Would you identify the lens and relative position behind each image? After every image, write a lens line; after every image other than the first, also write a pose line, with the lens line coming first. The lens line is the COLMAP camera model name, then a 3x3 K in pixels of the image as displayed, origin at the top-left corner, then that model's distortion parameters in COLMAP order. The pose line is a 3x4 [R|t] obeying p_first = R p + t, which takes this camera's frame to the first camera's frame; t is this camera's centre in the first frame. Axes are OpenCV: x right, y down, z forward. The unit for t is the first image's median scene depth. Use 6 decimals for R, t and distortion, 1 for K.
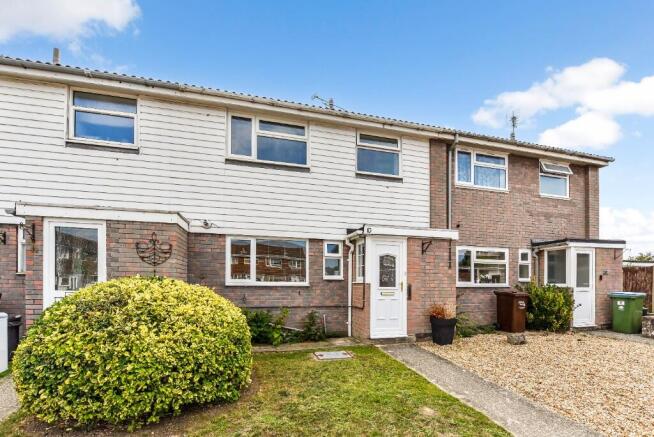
lens RADIAL K [[262.4, 0, 327.5], [0, 262.4, 216.0], [0, 0, 1]] dist [-0.009817, -0.001631]
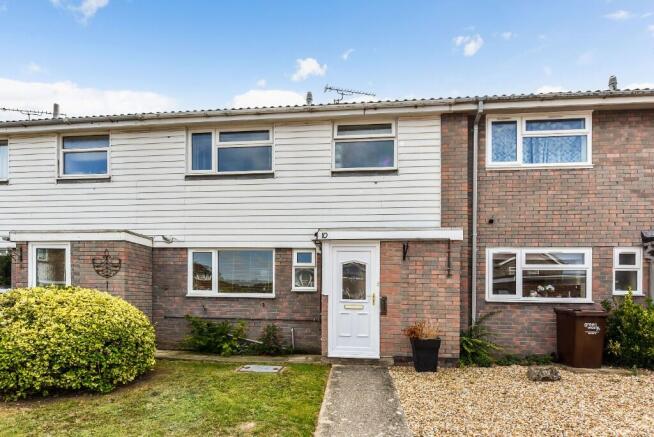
lens RADIAL K [[302.3, 0, 326.8], [0, 302.3, 222.9], [0, 0, 1]] dist [-0.007211, -0.000816]
pose [[0.945869, -0.073127, -0.316204, 0.472945], [0.074123, 0.997209, -0.008892, 0.020915], [0.315972, -0.015027, 0.948649, 0.029374]]
